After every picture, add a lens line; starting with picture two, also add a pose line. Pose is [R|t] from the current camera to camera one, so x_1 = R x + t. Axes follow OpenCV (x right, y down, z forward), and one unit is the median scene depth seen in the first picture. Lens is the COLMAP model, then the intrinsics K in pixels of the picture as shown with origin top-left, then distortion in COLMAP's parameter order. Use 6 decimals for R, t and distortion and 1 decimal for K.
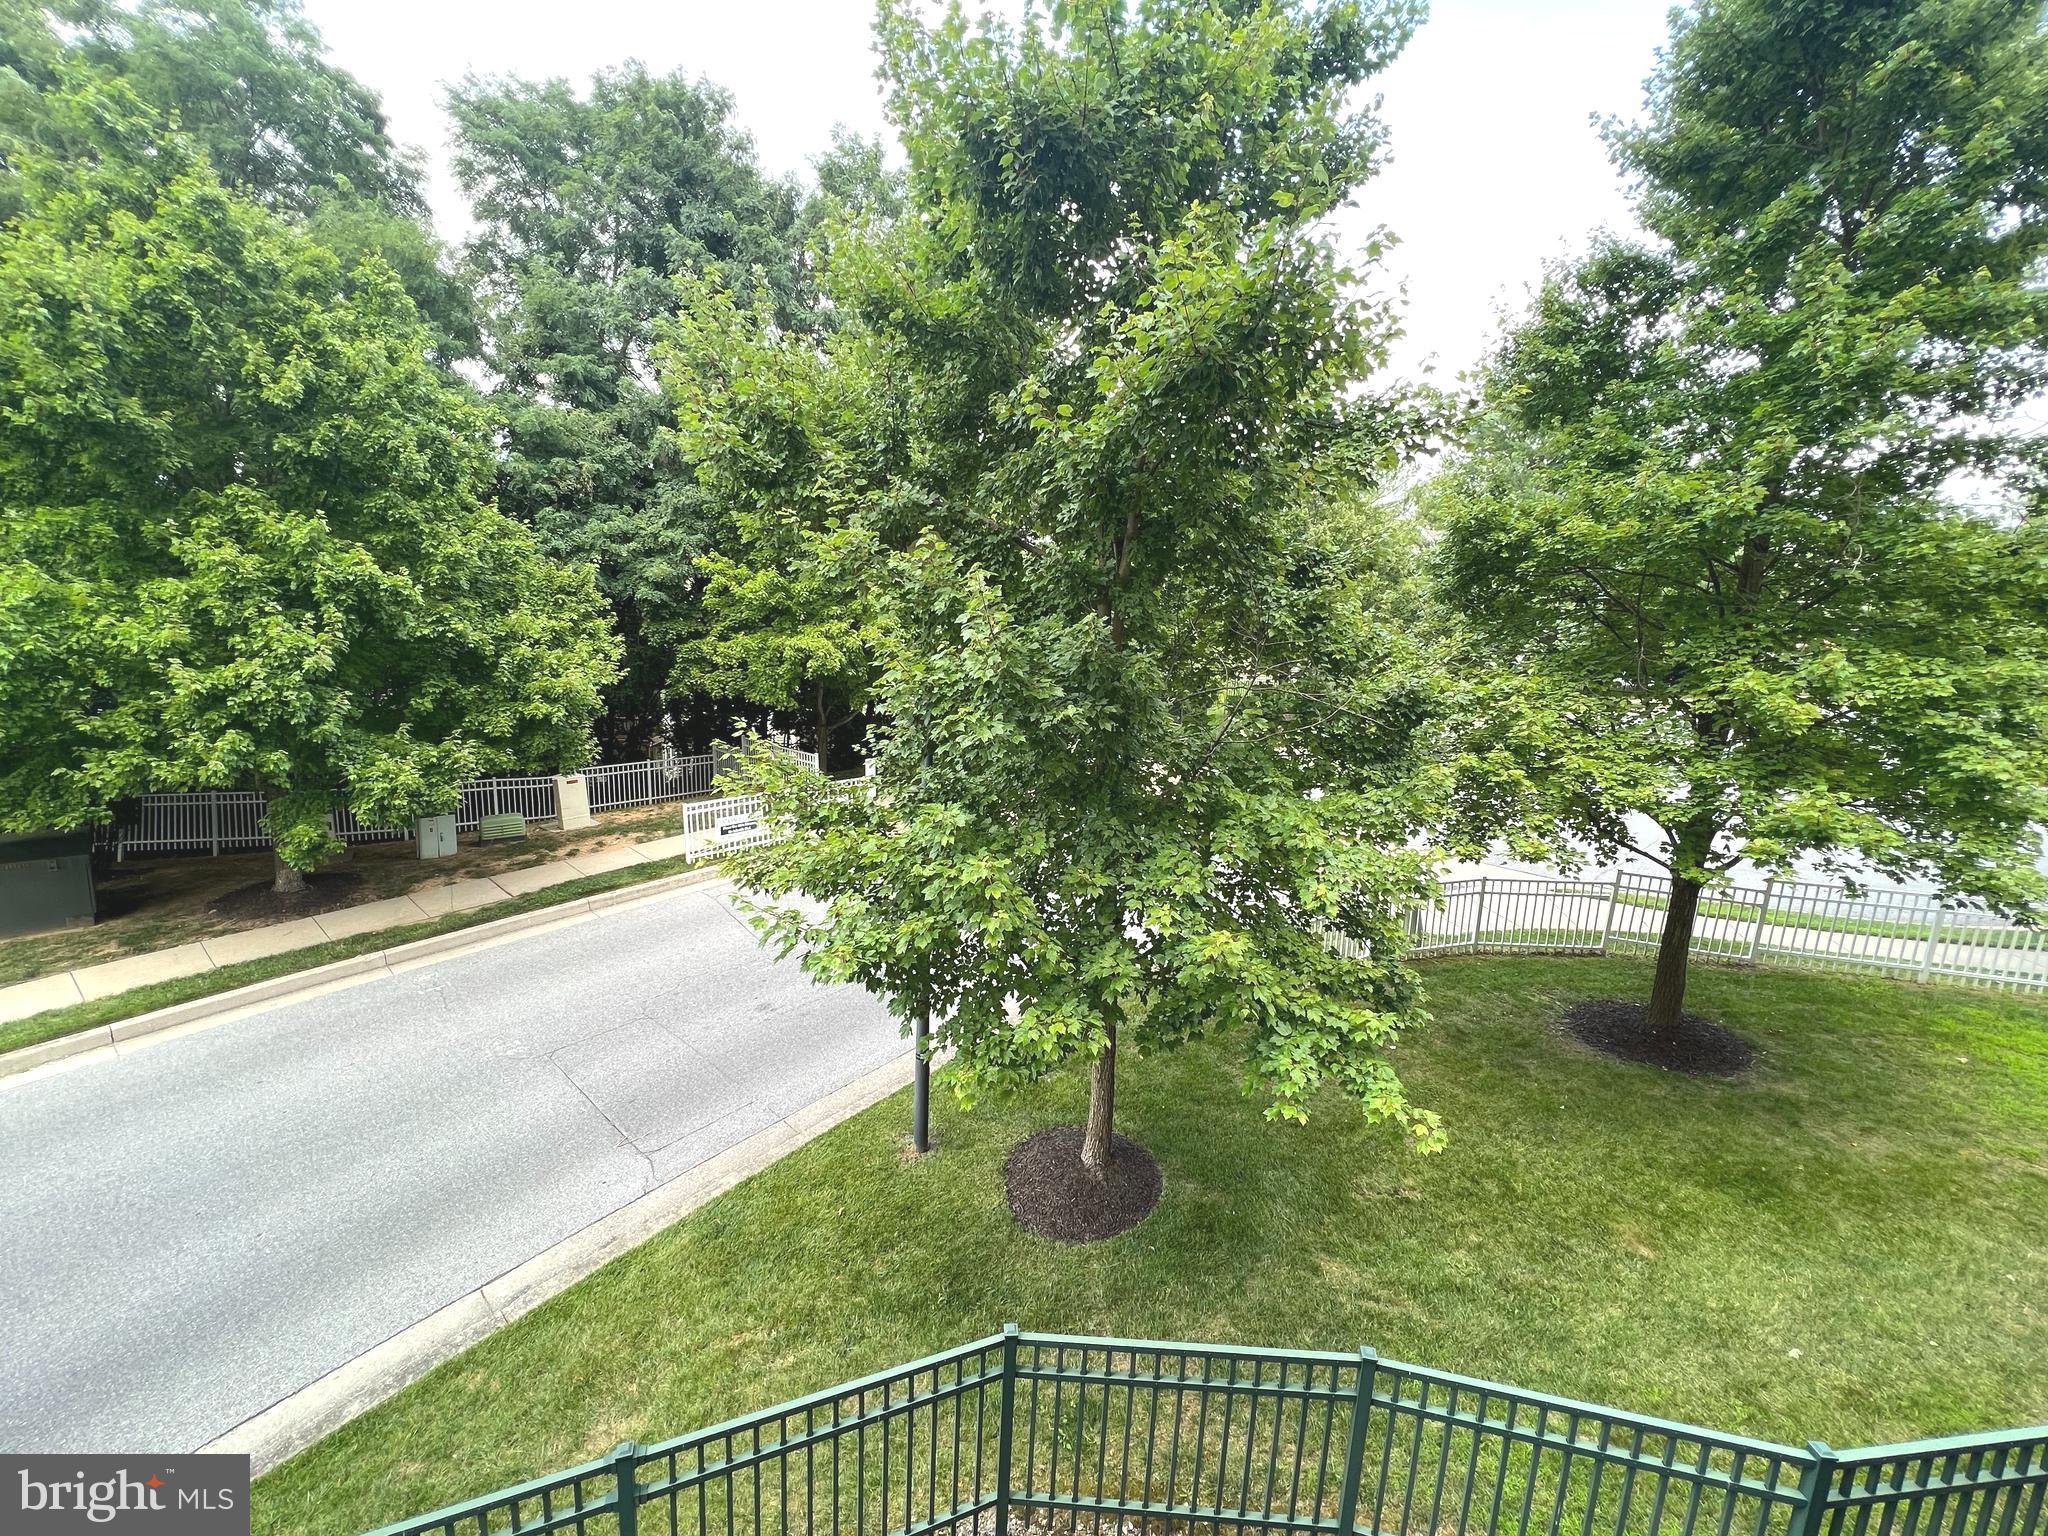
lens RADIAL K [[818.7, 0, 1024.0], [0, 818.7, 768.0], [0, 0, 1]] dist [-0.003720, 0.001102]
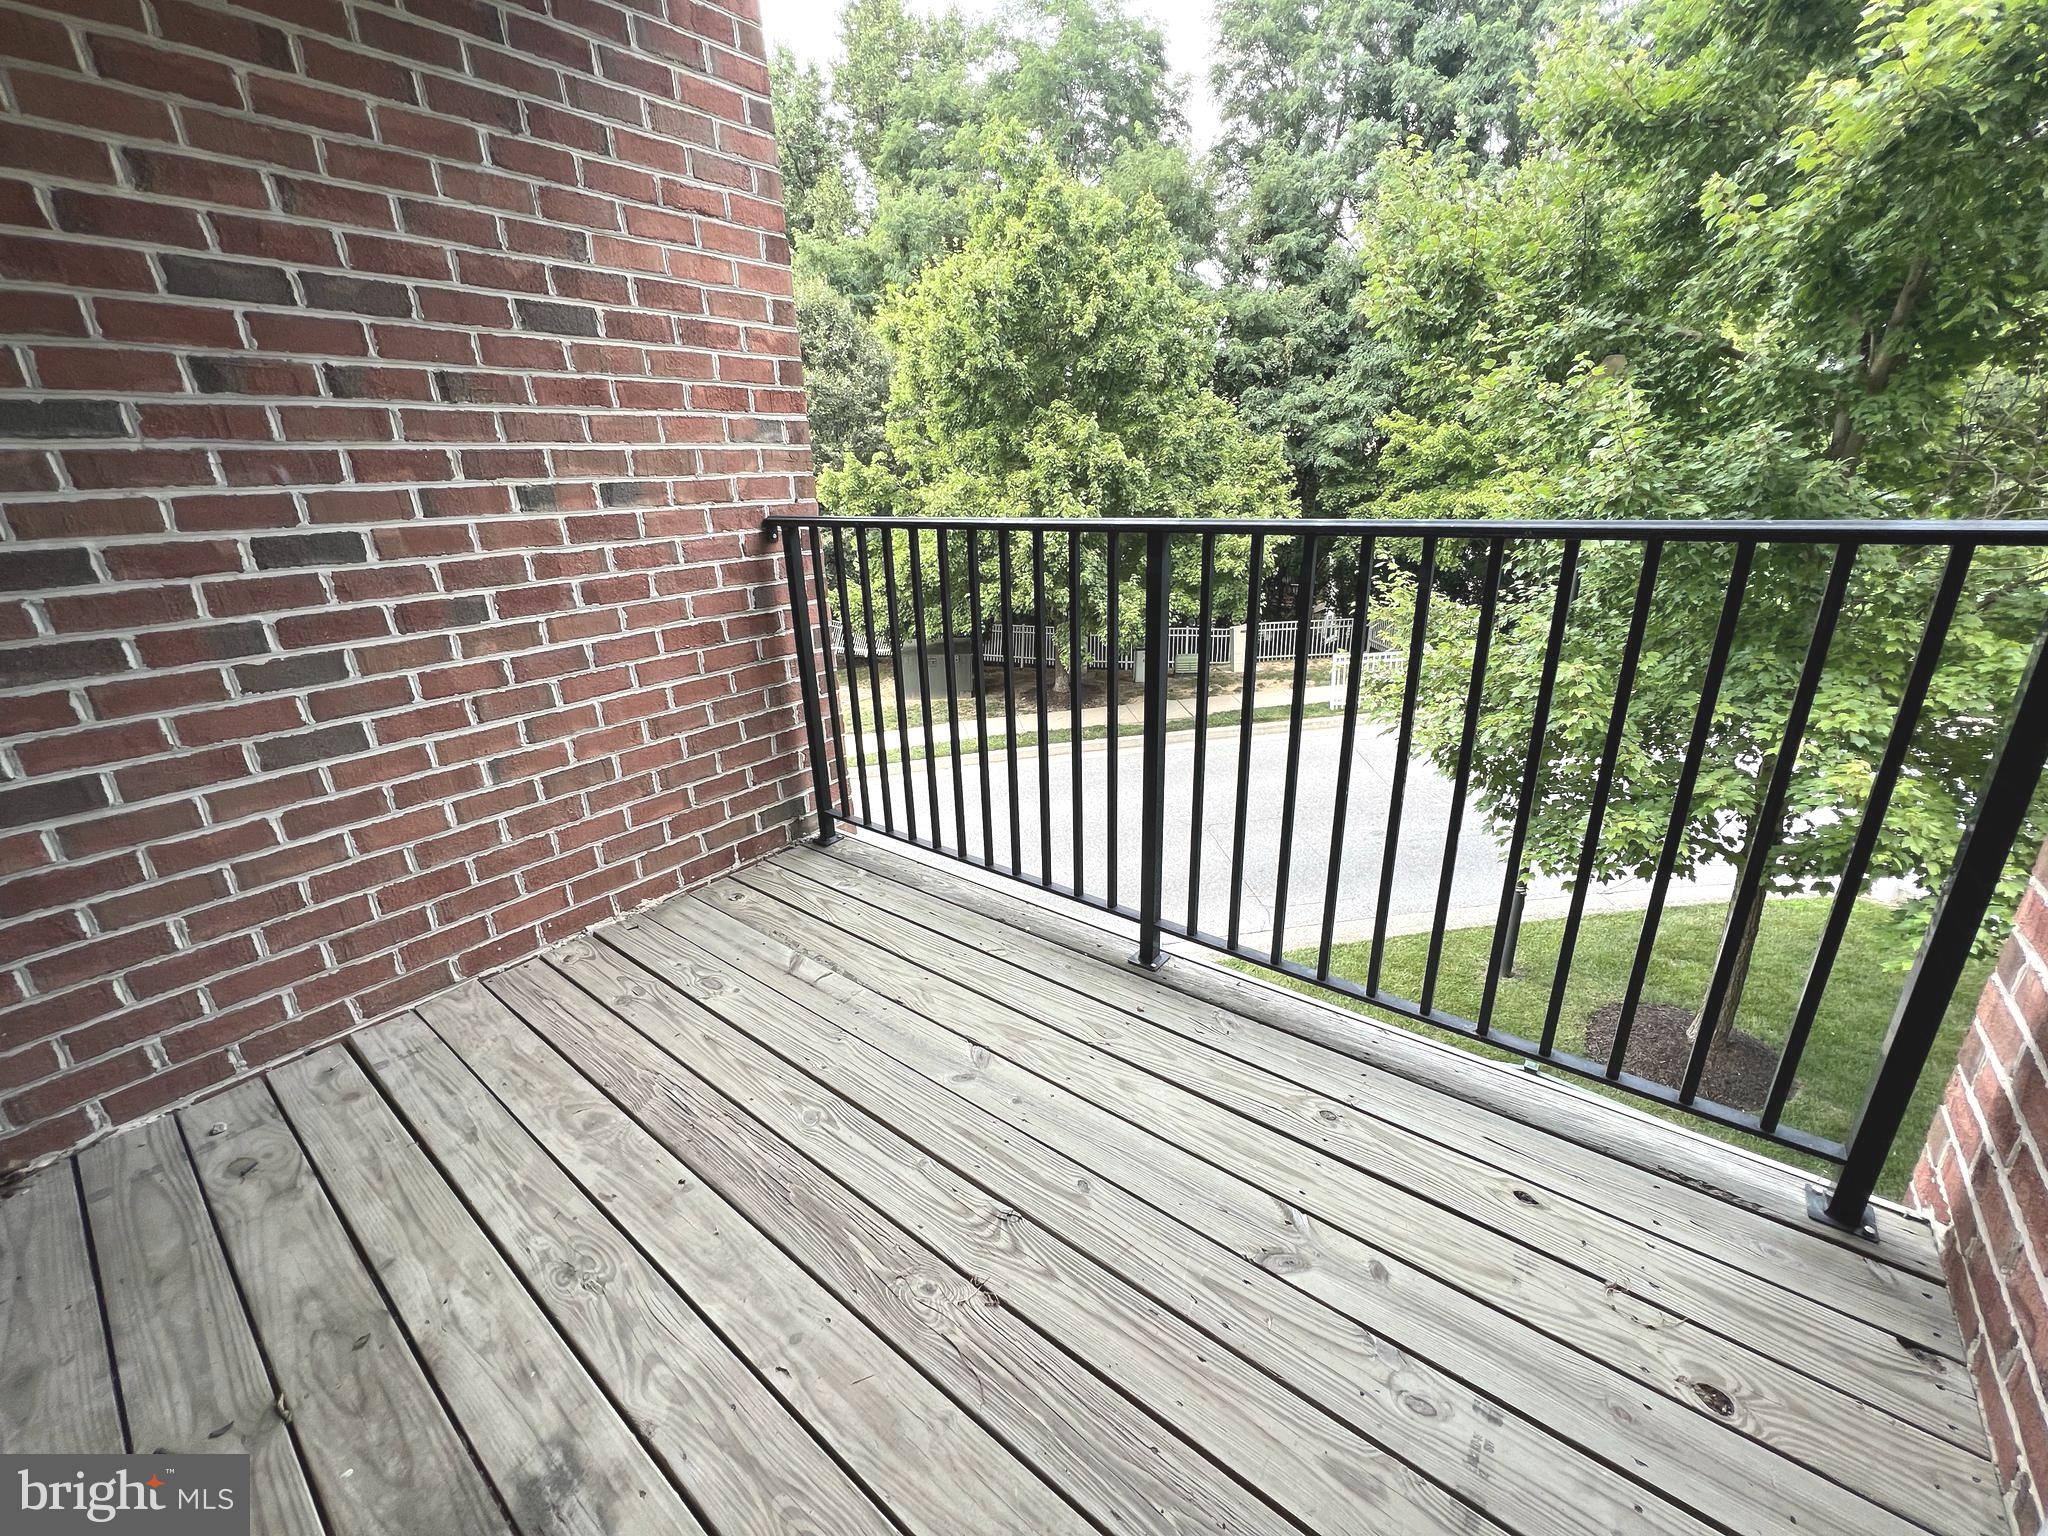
lens RADIAL K [[819.2, 0, 1003.0], [0, 819.2, 767.7], [0, 0, 1]] dist [-0.039660, 0.021440]
pose [[0.704154, 0.174193, -0.688348, 0.049795], [-0.069463, 0.981690, 0.177369, 0.029707], [0.706641, -0.077080, 0.703361, -0.091158]]
